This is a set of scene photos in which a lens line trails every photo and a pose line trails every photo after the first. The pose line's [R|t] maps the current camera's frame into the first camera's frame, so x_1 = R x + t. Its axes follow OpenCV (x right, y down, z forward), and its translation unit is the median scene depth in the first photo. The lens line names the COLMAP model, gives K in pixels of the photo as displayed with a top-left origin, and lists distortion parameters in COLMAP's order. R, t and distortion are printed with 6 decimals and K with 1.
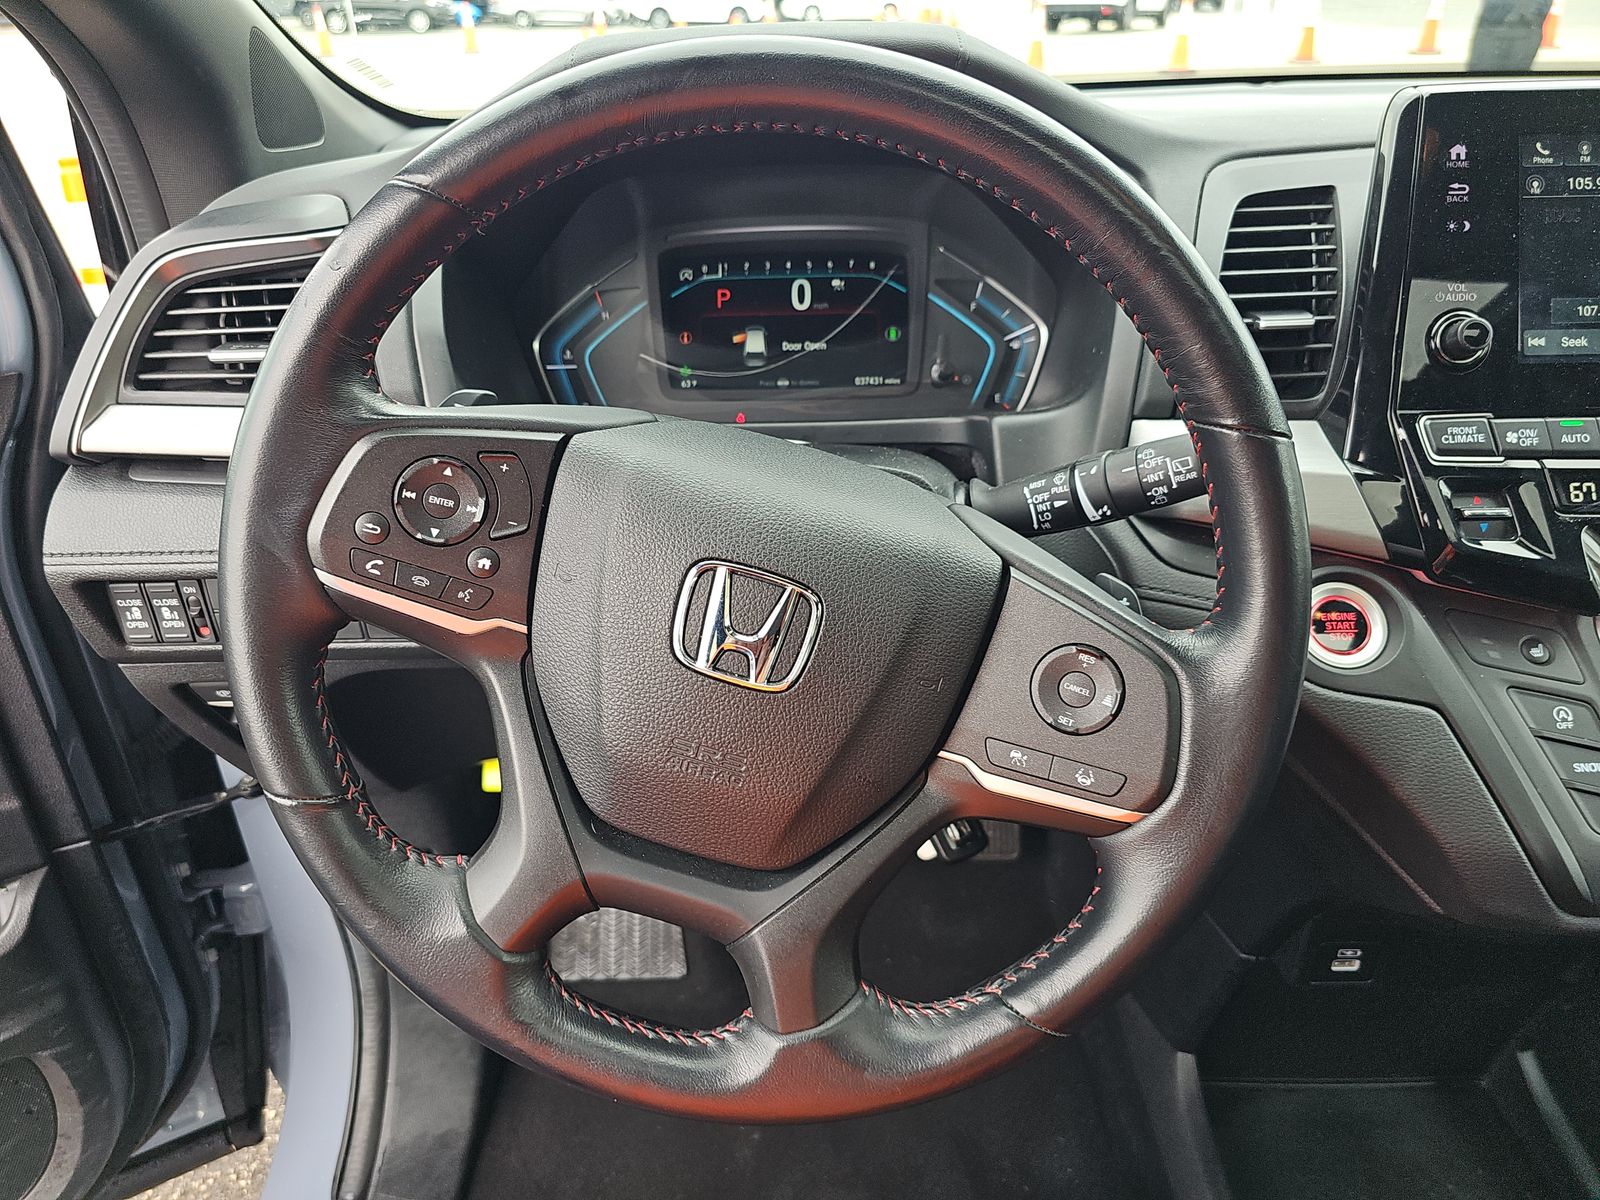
lens RADIAL K [[1062.0, 0, 793.4], [0, 1062.0, 601.1], [0, 0, 1]] dist [-0.005676, -0.013080]
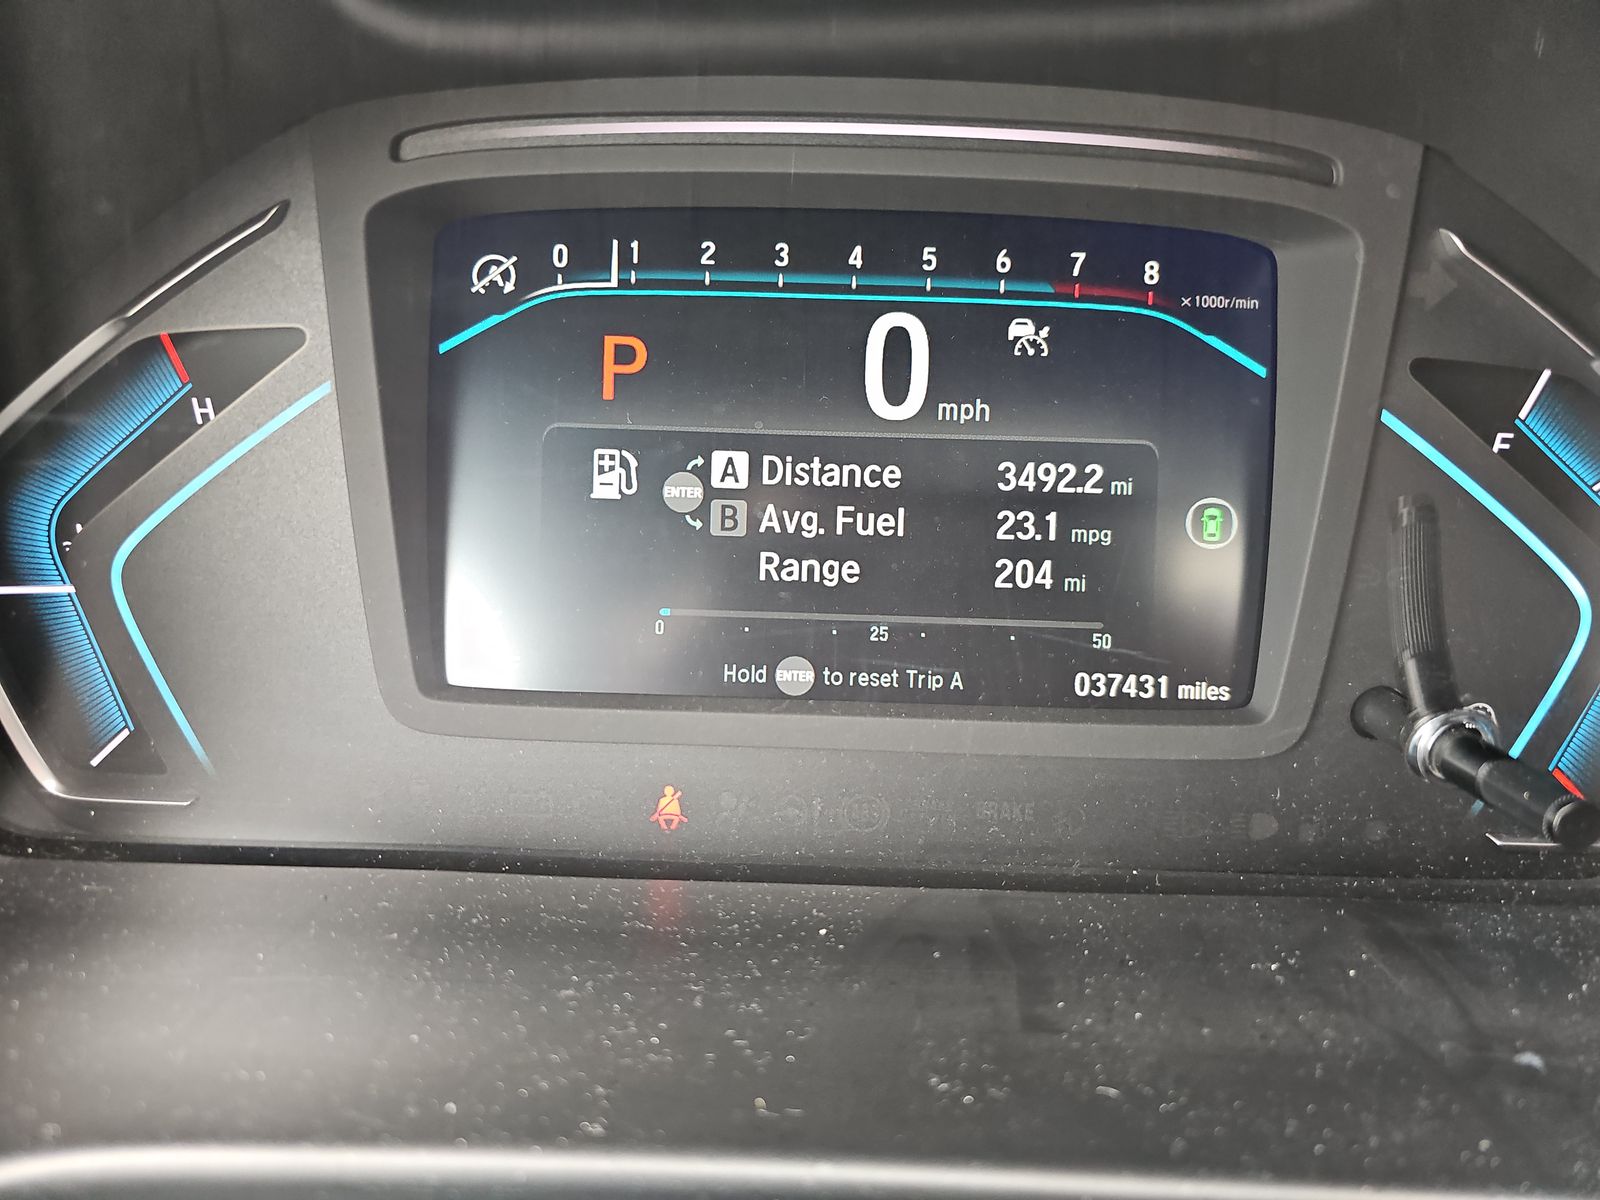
lens RADIAL K [[1062.0, 0, 807.3], [0, 1062.0, 591.8], [0, 0, 1]] dist [-0.005676, -0.013080]
pose [[0.998437, 0.027929, 0.048403, -0.034489], [-0.033246, 0.993063, 0.112788, -0.309751], [-0.044917, -0.114221, 0.992439, 0.846639]]
